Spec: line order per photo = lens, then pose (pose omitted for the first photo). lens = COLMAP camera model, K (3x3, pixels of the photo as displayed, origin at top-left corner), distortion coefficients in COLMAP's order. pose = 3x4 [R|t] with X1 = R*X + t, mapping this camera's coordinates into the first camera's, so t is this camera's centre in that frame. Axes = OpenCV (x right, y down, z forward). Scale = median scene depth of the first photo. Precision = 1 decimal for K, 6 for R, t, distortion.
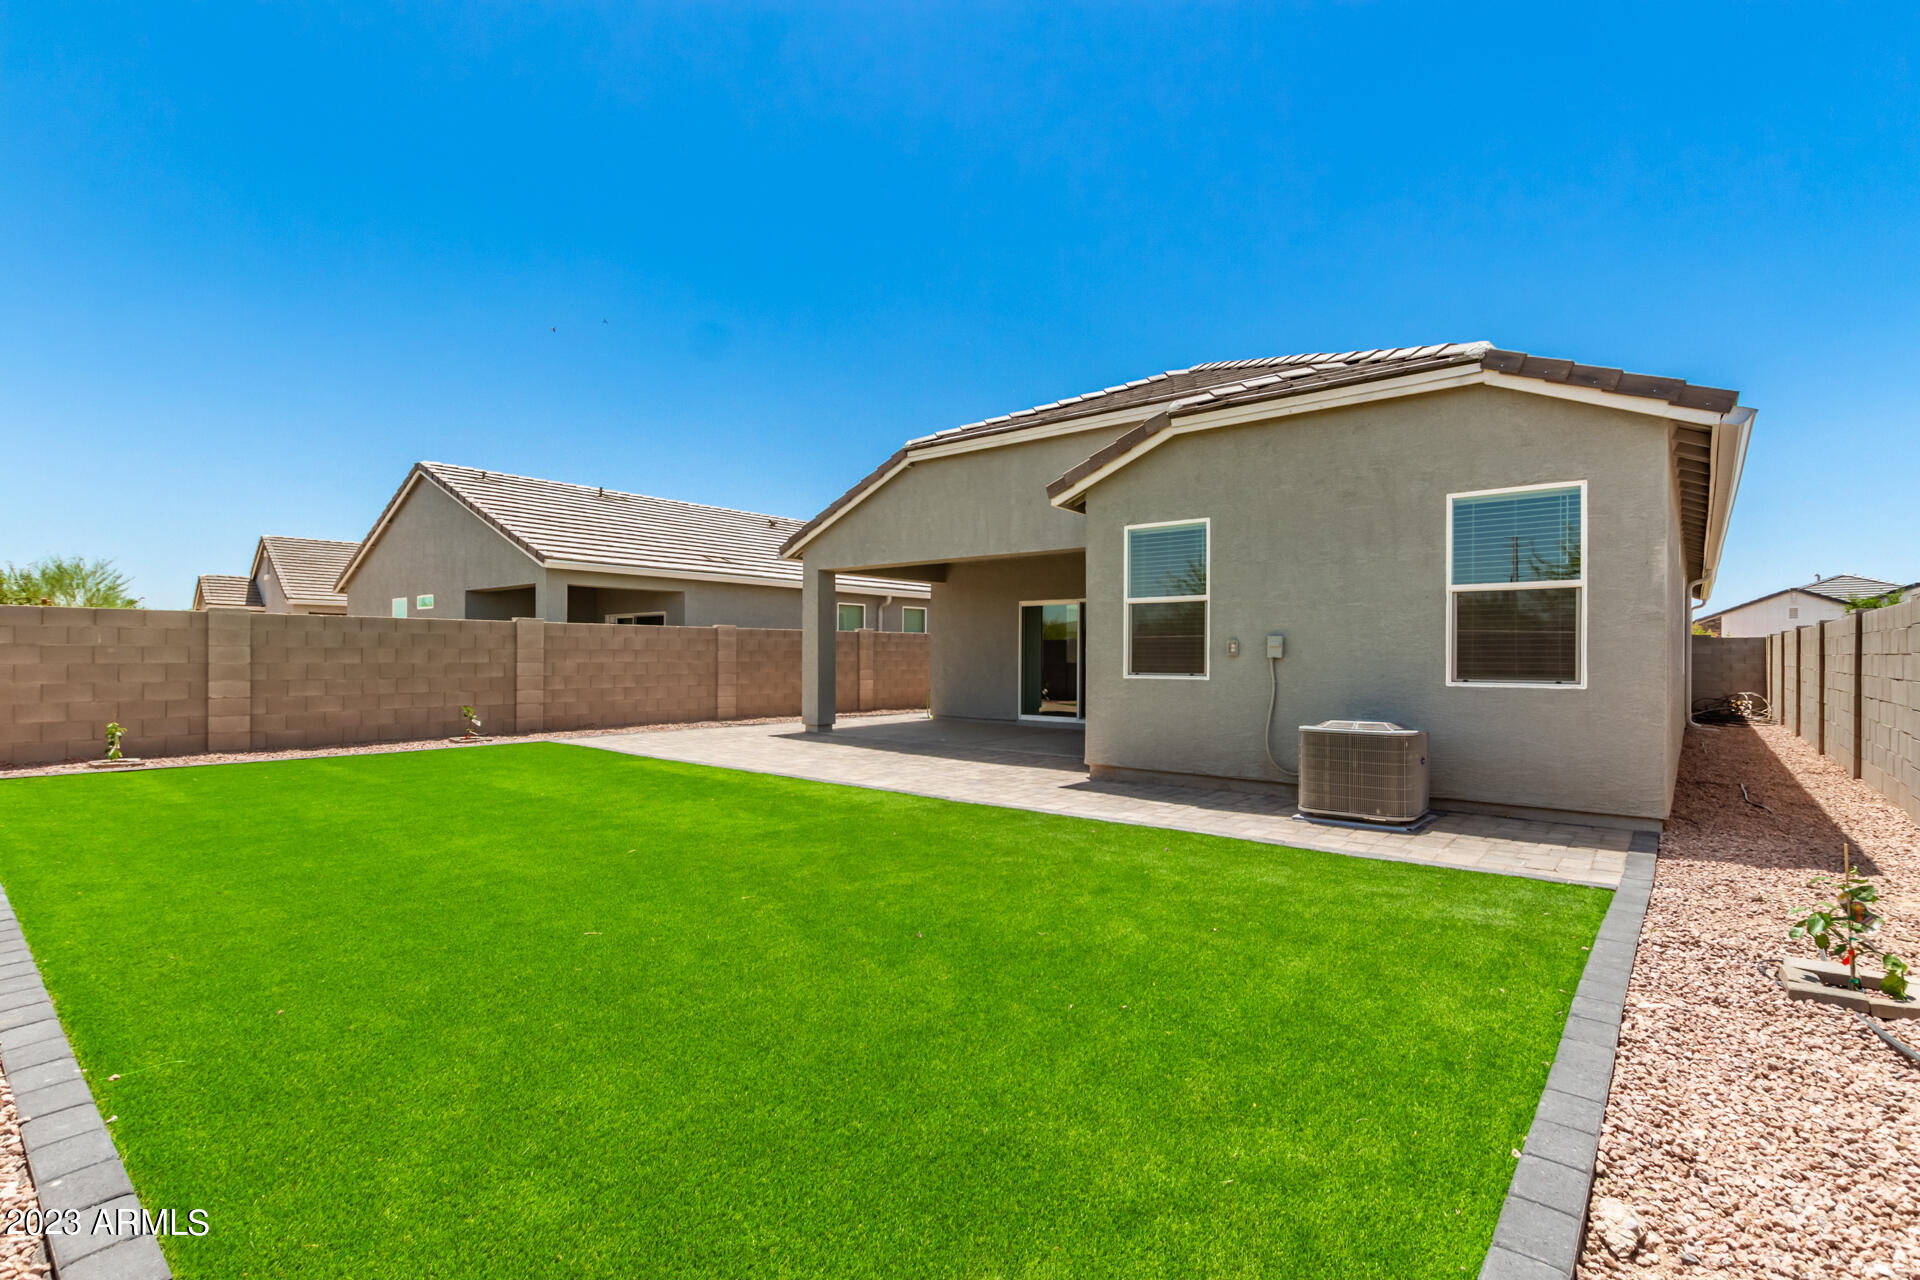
lens RADIAL K [[875.5, 0, 964.2], [0, 875.5, 653.0], [0, 0, 1]] dist [0.005404, -0.000929]
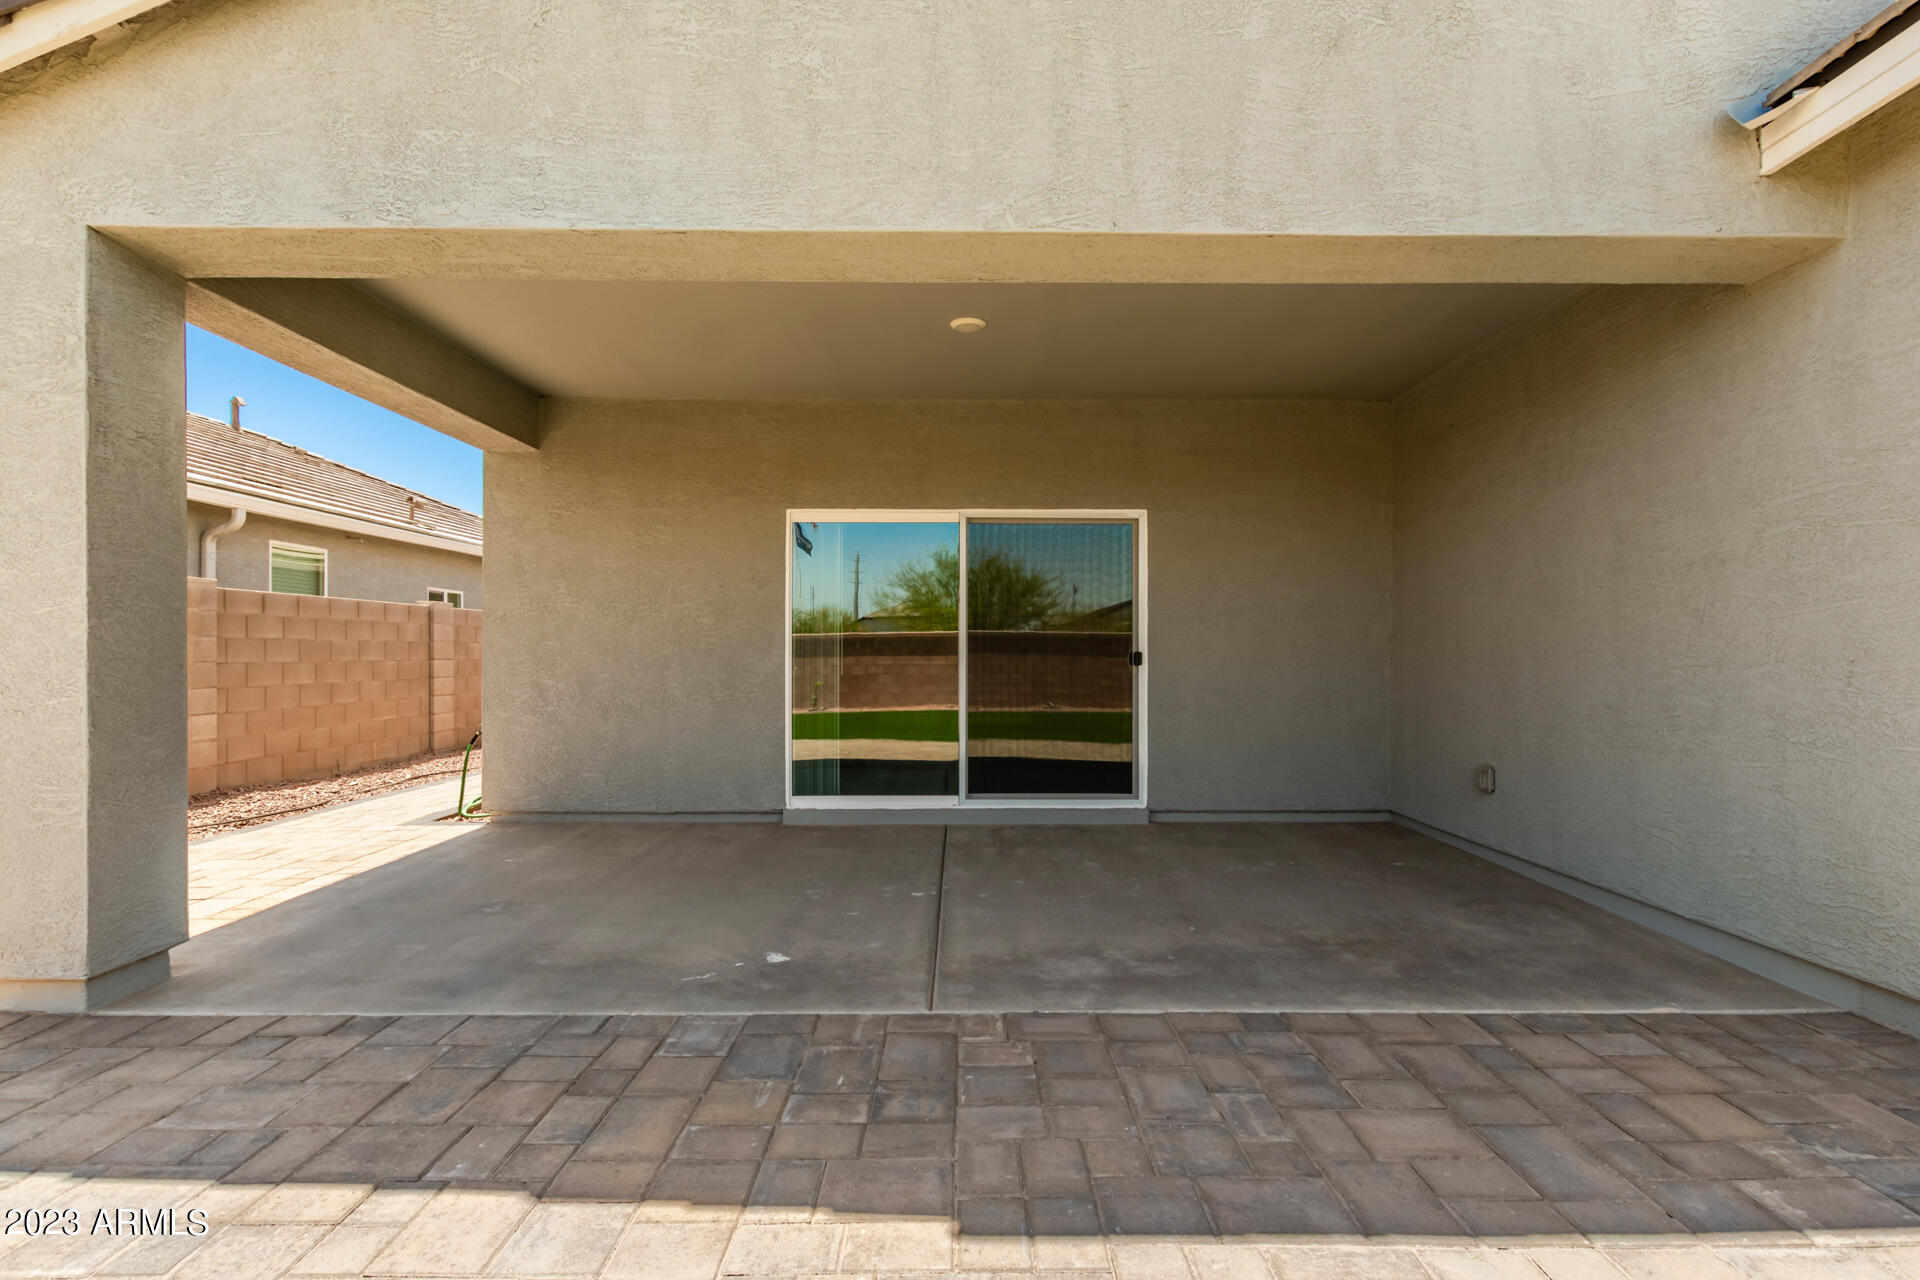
lens RADIAL K [[875.5, 0, 964.2], [0, 875.5, 653.0], [0, 0, 1]] dist [0.005404, -0.000929]
pose [[0.766133, -0.004983, 0.642663, -0.169973], [0.002392, 0.999985, 0.004901, 0.005457], [-0.642678, -0.002217, 0.766133, 0.849984]]
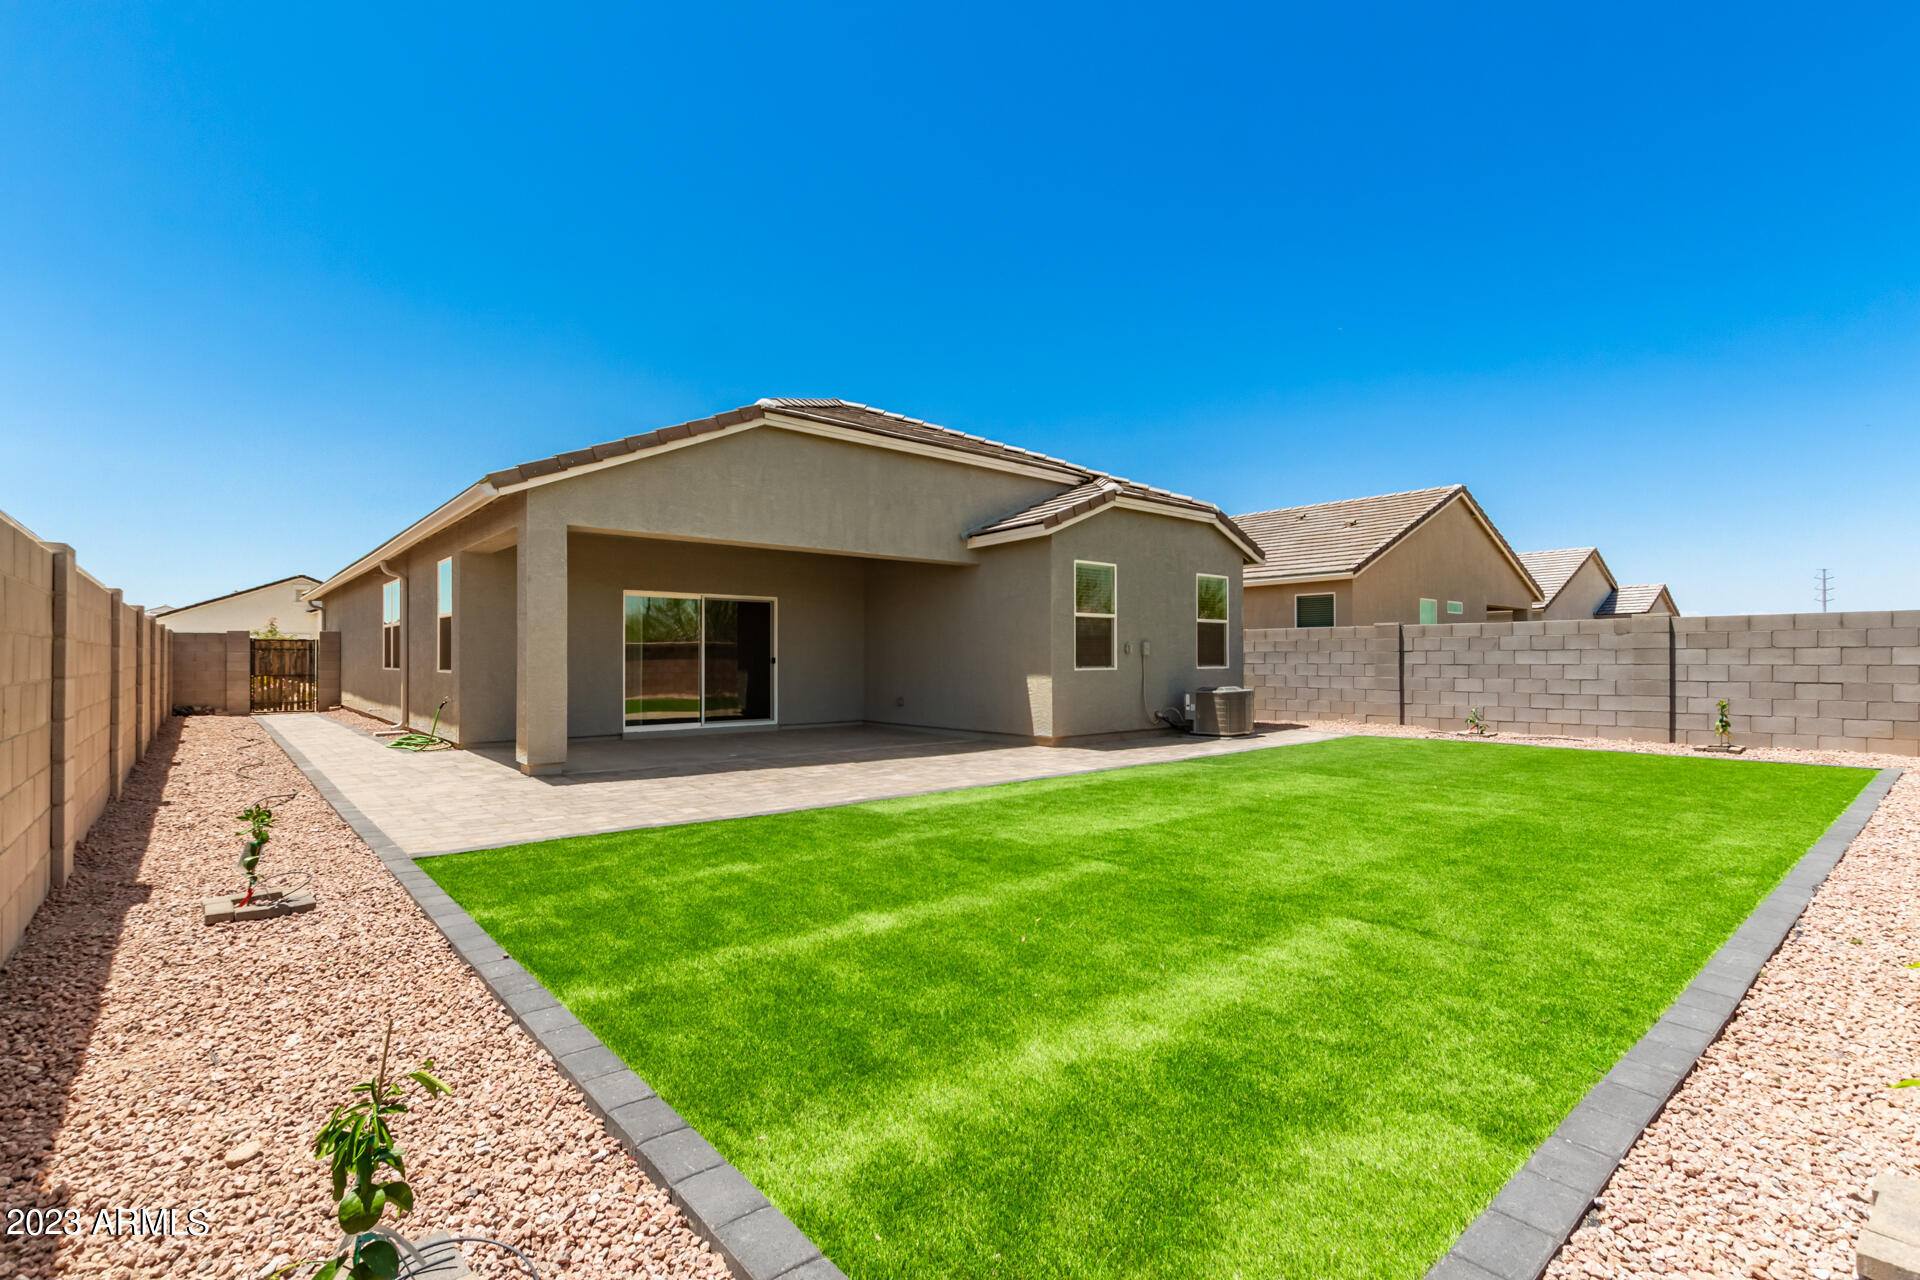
lens RADIAL K [[875.5, 0, 964.2], [0, 875.5, 653.0], [0, 0, 1]] dist [0.005404, -0.000929]
pose [[0.166832, -0.001538, 0.985984, -0.914112], [-0.000640, 0.999998, 0.001668, -0.001071], [-0.985985, -0.000909, 0.166830, 0.717073]]
